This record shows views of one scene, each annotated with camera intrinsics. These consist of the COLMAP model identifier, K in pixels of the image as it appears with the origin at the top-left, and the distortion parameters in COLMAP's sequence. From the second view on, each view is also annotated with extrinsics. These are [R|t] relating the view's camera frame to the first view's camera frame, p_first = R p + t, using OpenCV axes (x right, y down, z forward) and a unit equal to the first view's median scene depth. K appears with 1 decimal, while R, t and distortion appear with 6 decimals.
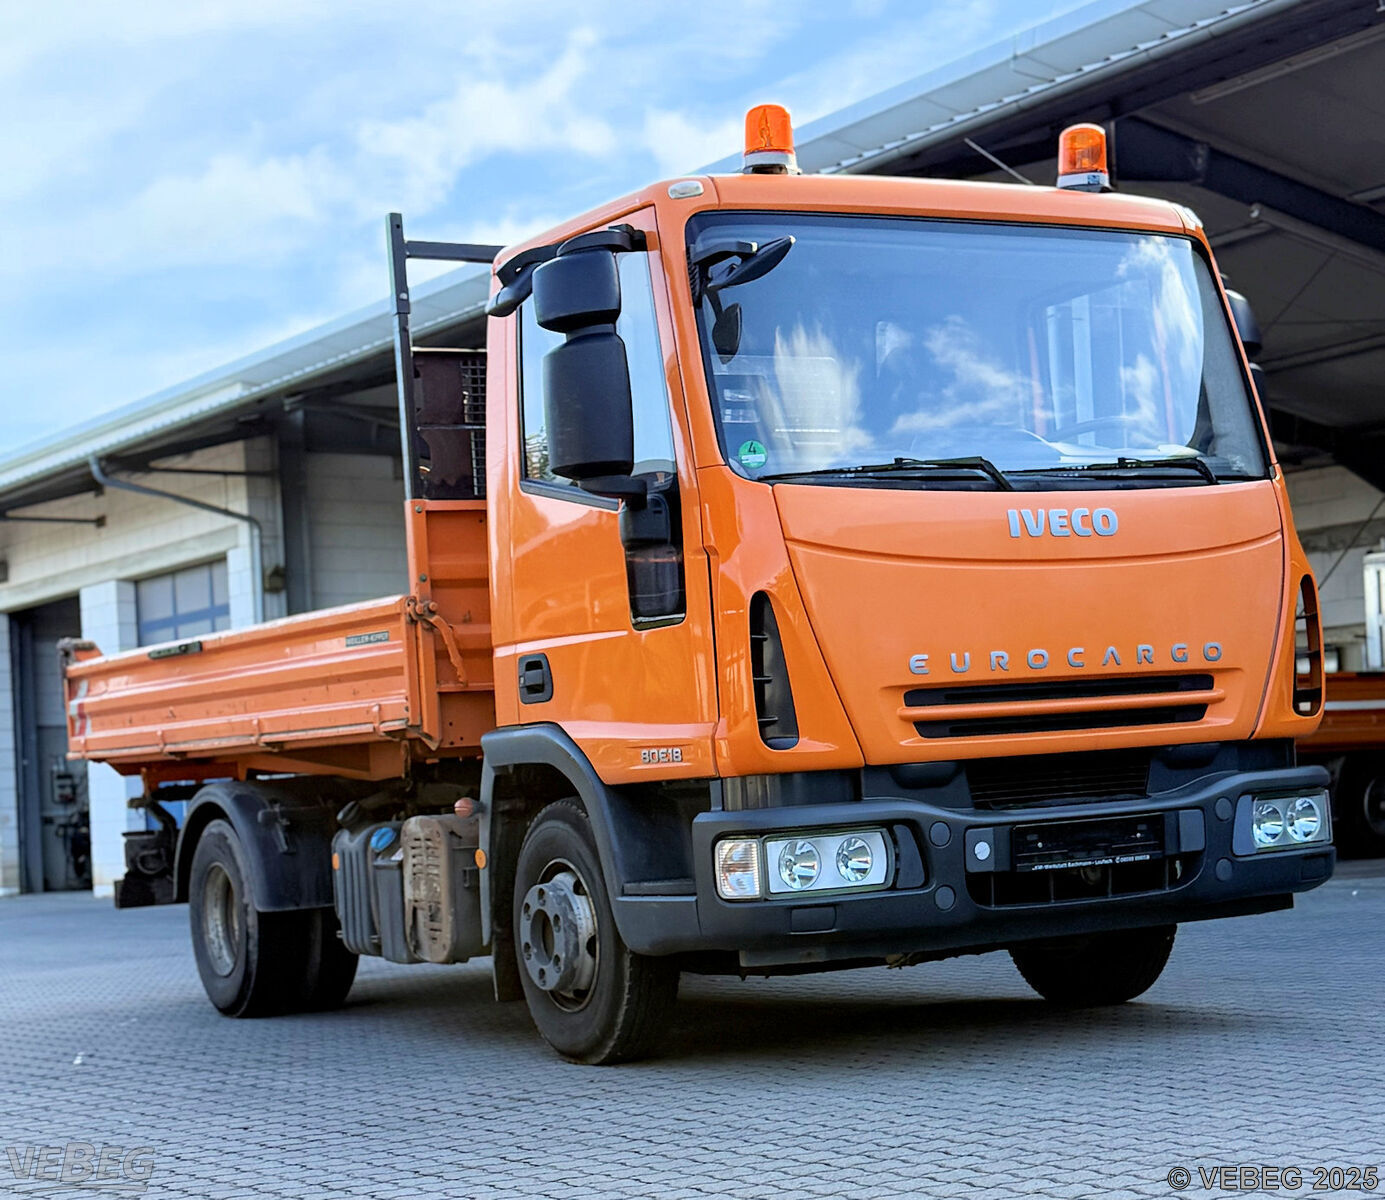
lens RADIAL K [[2378.9, 0, 691.1], [0, 2378.9, 596.1], [0, 0, 1]] dist [0.299156, -0.006135]
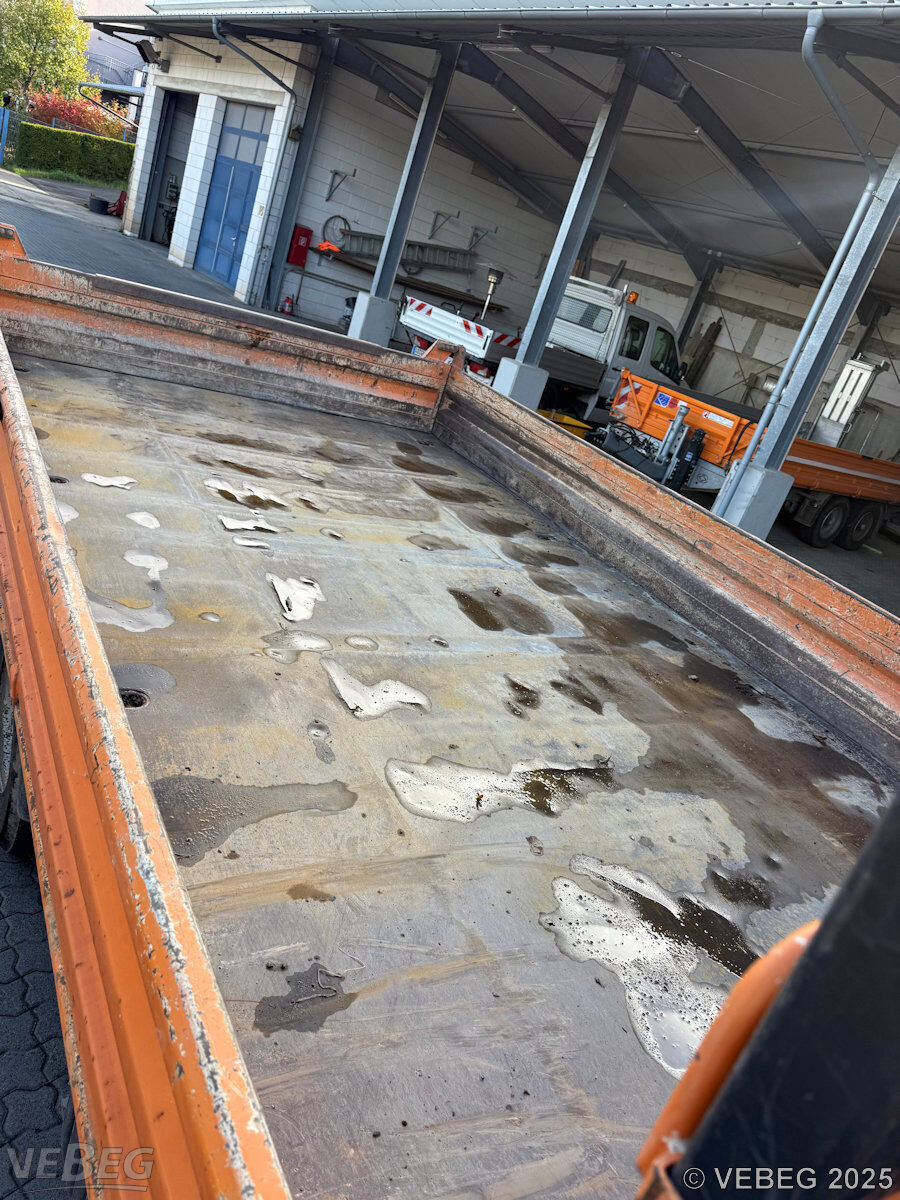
lens RADIAL K [[804.0, 0, 450.0], [0, 804.0, 600.0], [0, 0, 1]] dist [0.006332, -0.023378]
pose [[0.924786, 0.339875, 0.171046, -0.227775], [-0.380462, 0.820671, 0.426318, -0.105963], [0.004523, -0.459329, 0.888255, 1.396788]]
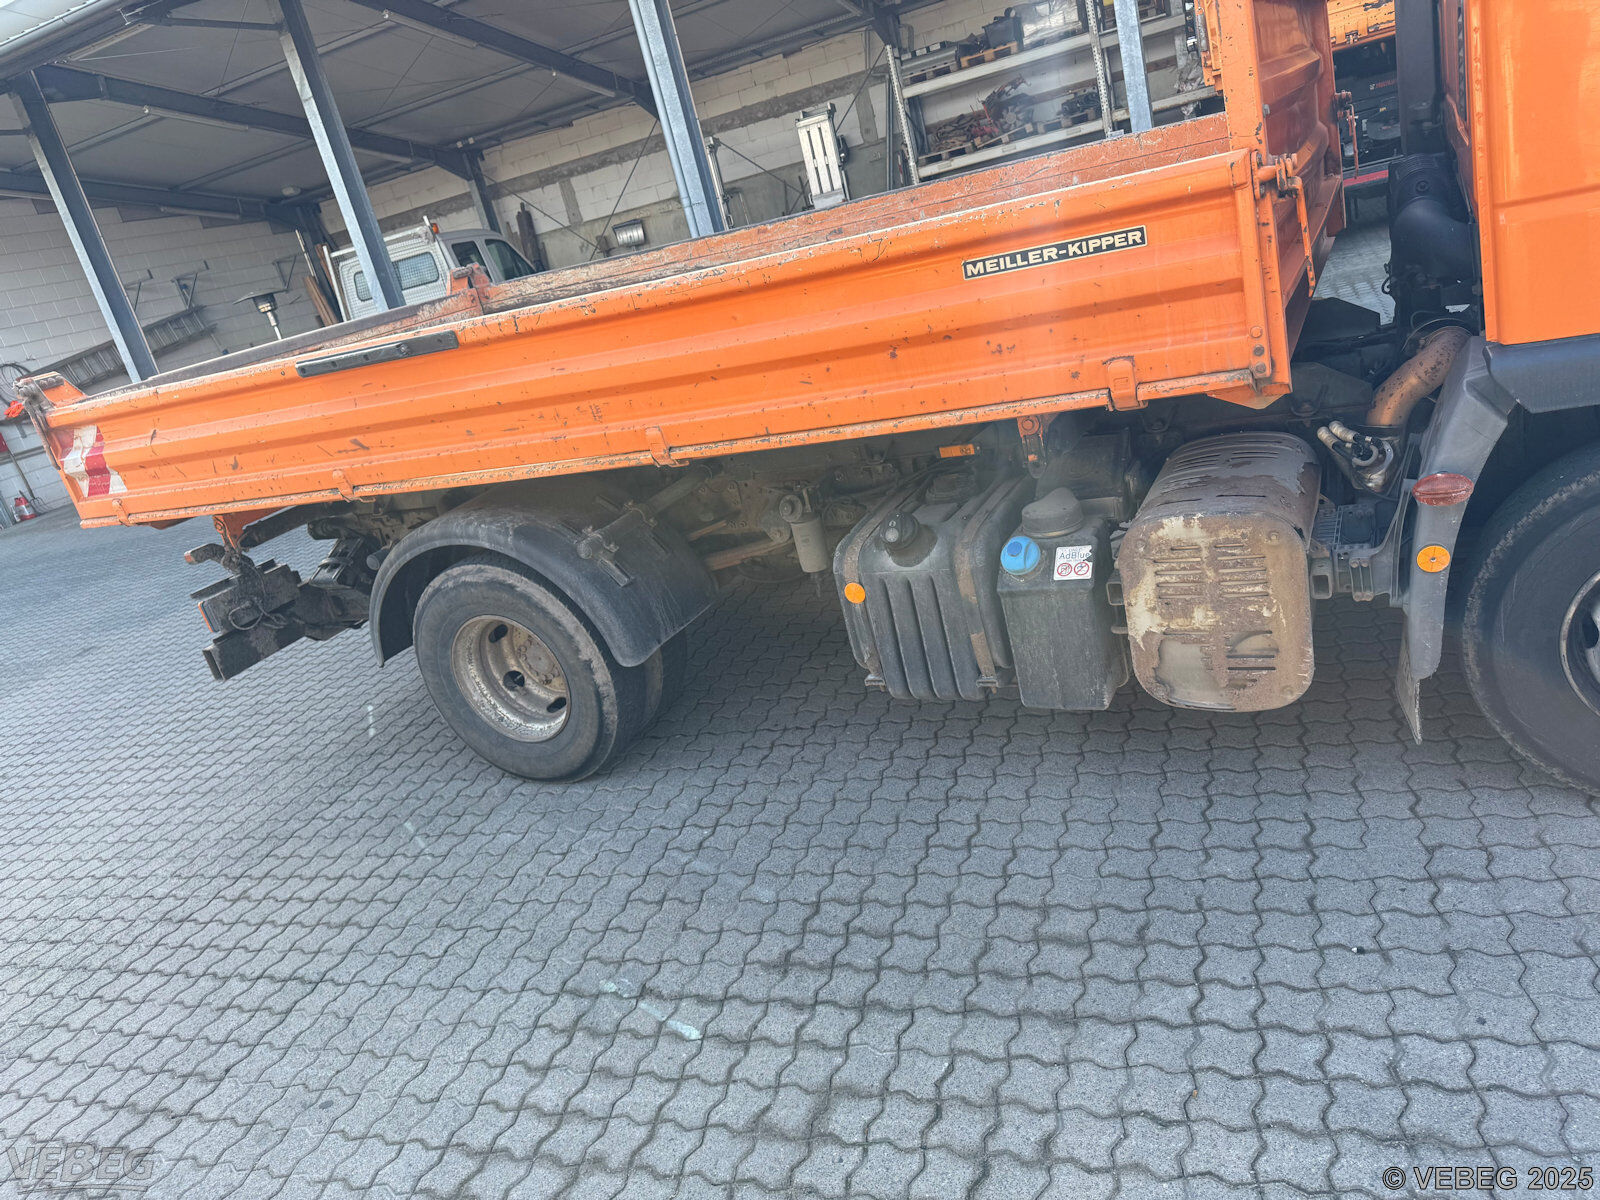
lens RADIAL K [[1072.0, 0, 800.0], [0, 1072.0, 600.0], [0, 0, 1]] dist [0.006332, -0.023378]
pose [[0.801220, -0.304870, 0.514879, -0.519594], [0.125659, 0.927010, 0.353360, -0.004803], [-0.585026, -0.218420, 0.781048, 1.207475]]
